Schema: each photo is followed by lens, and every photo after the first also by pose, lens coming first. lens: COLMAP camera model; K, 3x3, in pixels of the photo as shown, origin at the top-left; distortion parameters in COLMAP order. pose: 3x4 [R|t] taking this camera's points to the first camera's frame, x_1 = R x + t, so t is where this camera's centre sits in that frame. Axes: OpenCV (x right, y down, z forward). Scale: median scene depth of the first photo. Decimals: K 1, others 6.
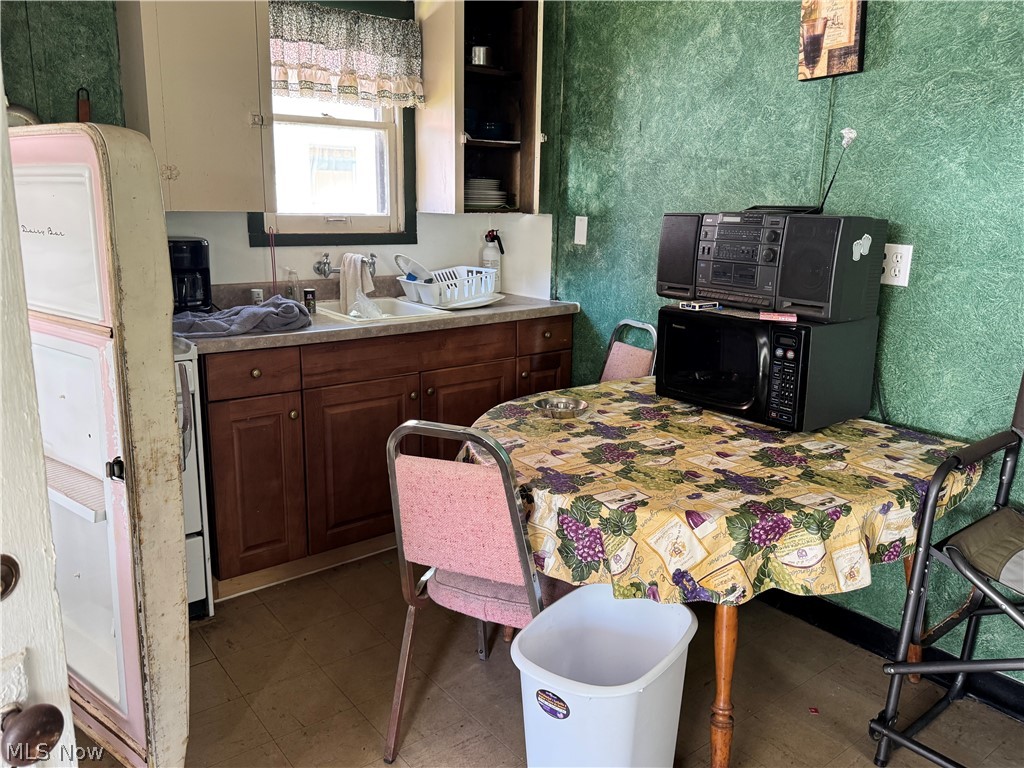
lens RADIAL K [[776.2, 0, 511.3], [0, 776.2, 361.6], [0, 0, 1]] dist [0.116594, -0.000362]
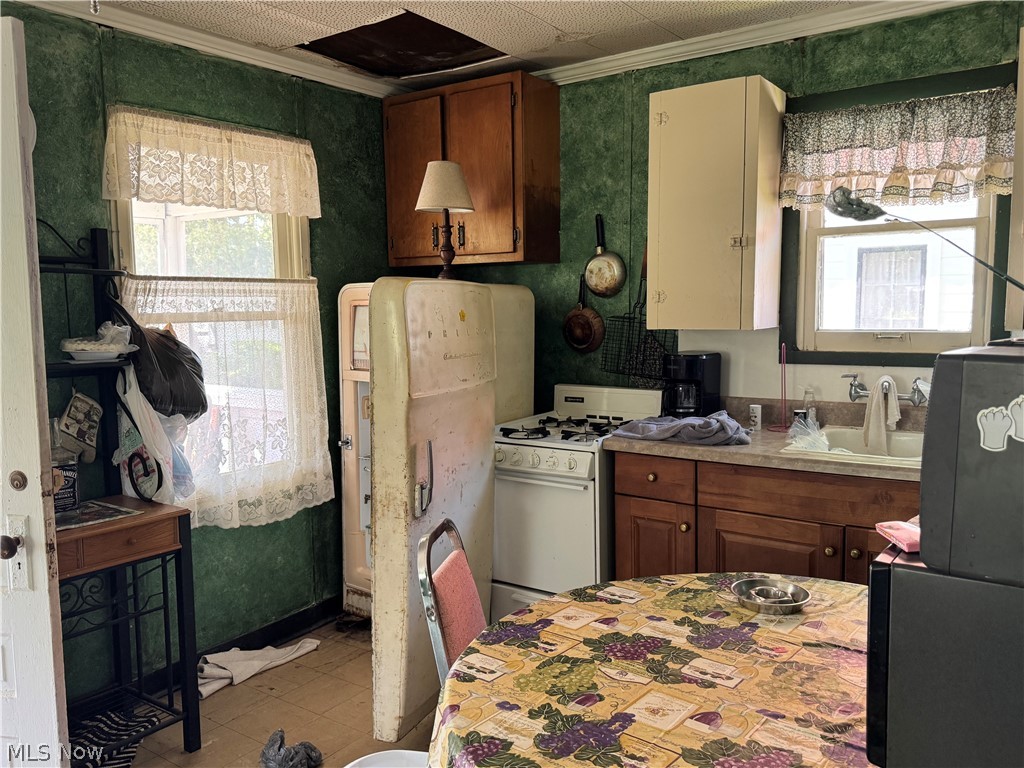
lens RADIAL K [[767.8, 0, 508.2], [0, 767.8, 375.3], [0, 0, 1]] dist [0.125769, -0.187514]
pose [[0.317955, 0.065364, -0.945850, 0.772635], [-0.178240, 0.983954, 0.008081, -0.123987], [0.931201, 0.166019, 0.324503, 0.586292]]
